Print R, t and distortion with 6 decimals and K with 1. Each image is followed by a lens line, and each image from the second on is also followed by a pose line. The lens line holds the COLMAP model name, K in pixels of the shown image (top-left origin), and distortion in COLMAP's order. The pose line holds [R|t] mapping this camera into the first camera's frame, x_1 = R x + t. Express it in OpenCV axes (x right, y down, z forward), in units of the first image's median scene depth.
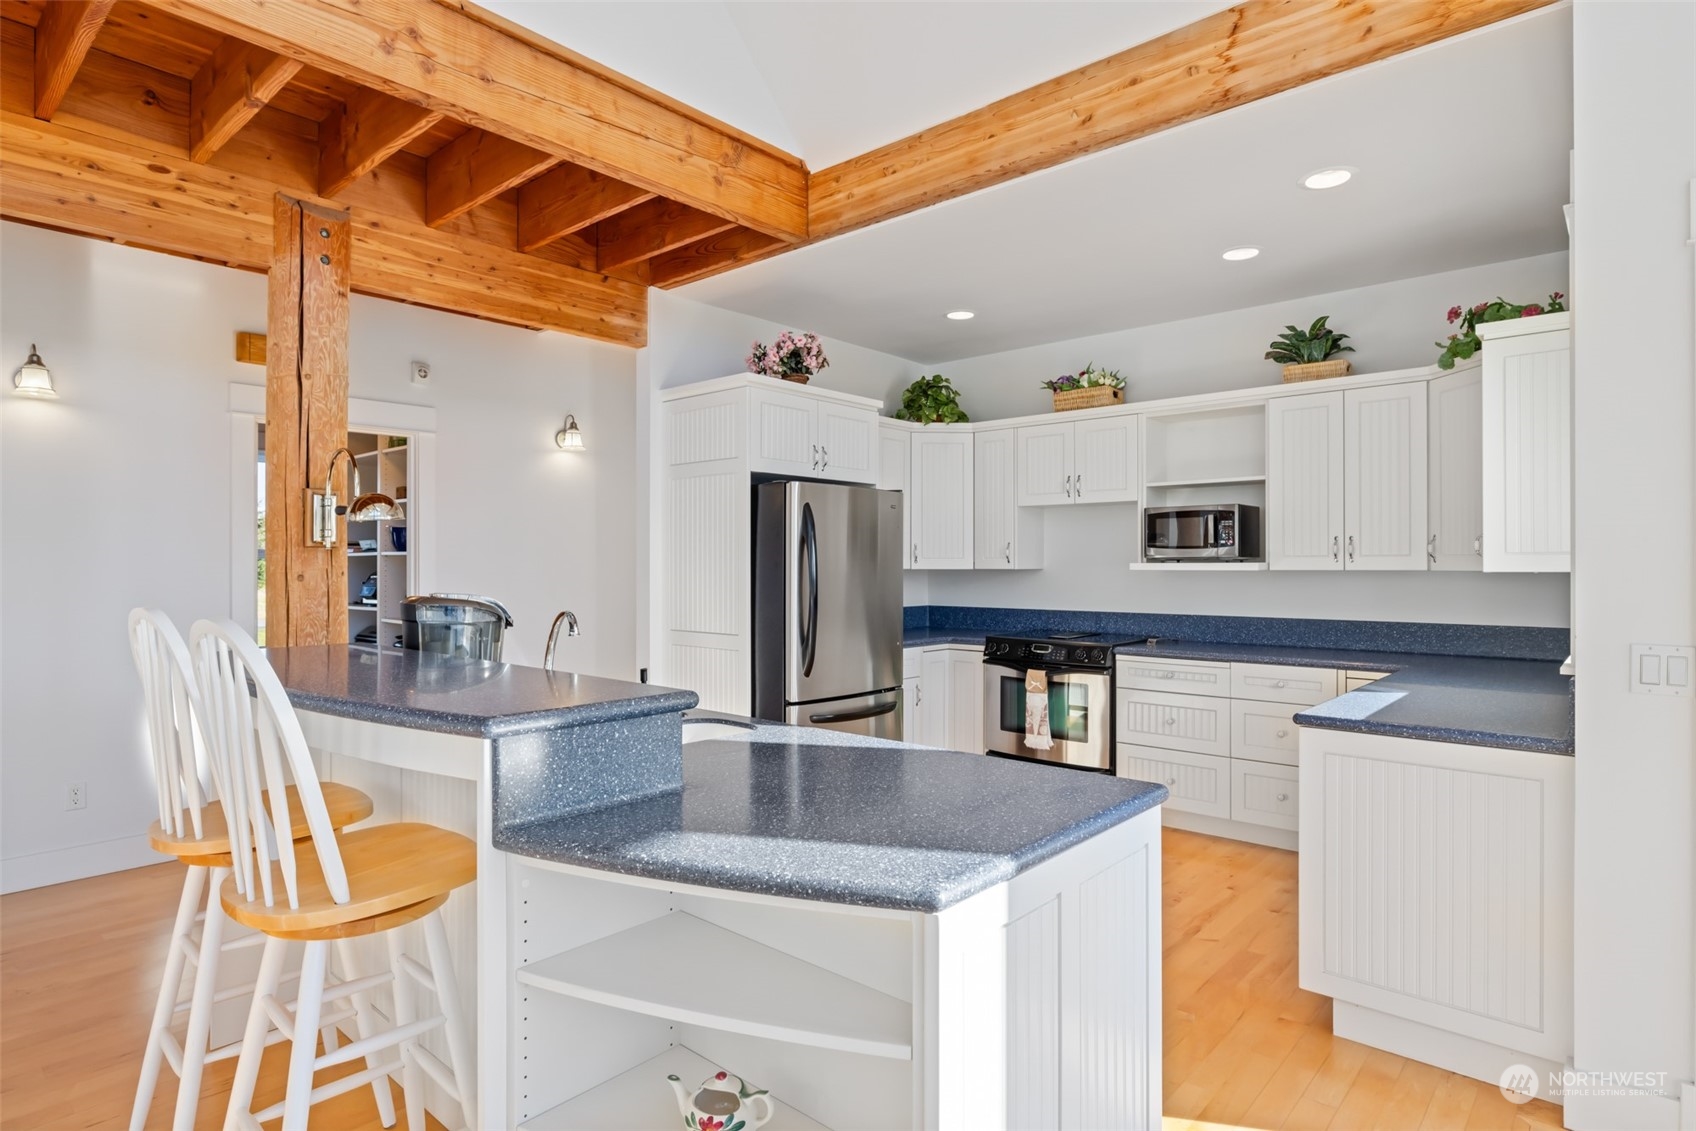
lens RADIAL K [[907.5, 0, 841.5], [0, 907.5, 560.9], [0, 0, 1]] dist [-0.002261, 0.001160]
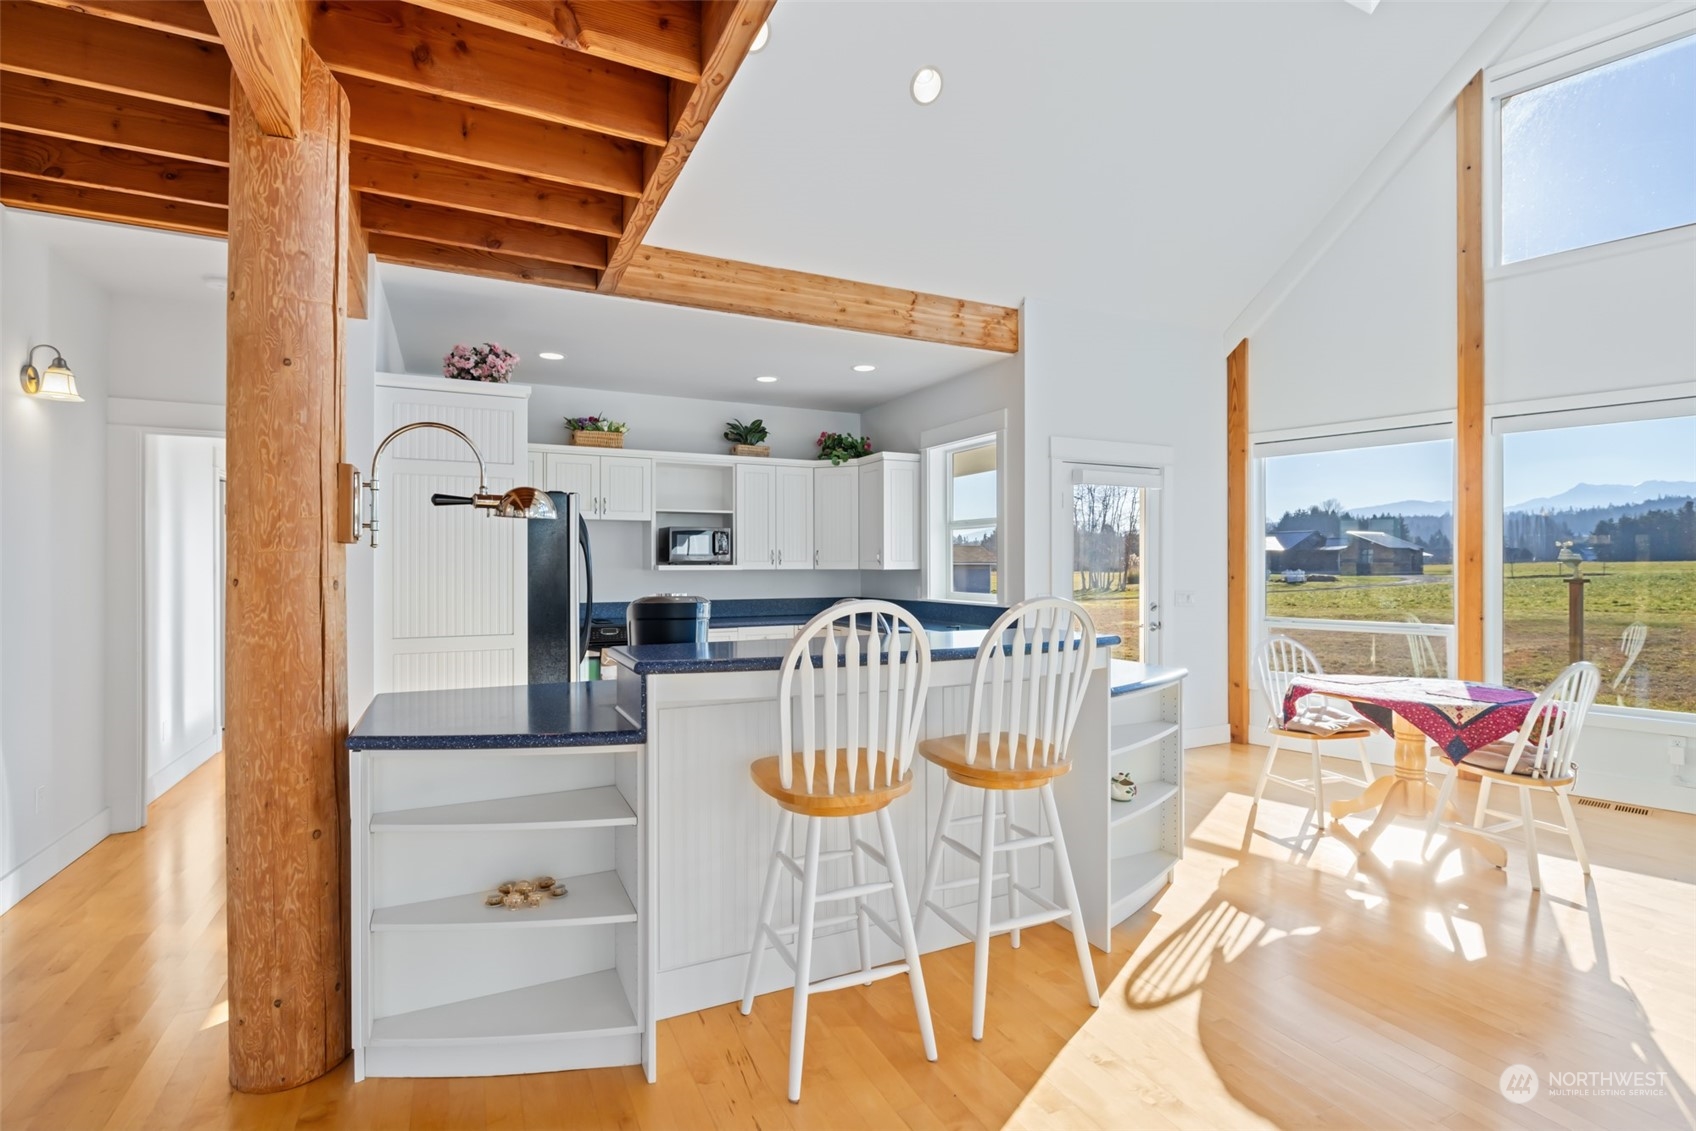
lens RADIAL K [[798.2, 0, 858.4], [0, 798.2, 562.1], [0, 0, 1]] dist [0.002089, 0.003917]
pose [[0.371997, 0.003787, 0.928226, -0.983401], [0.000007, 0.999992, -0.004083, 0.002646], [-0.928234, 0.001525, 0.371994, 0.348621]]
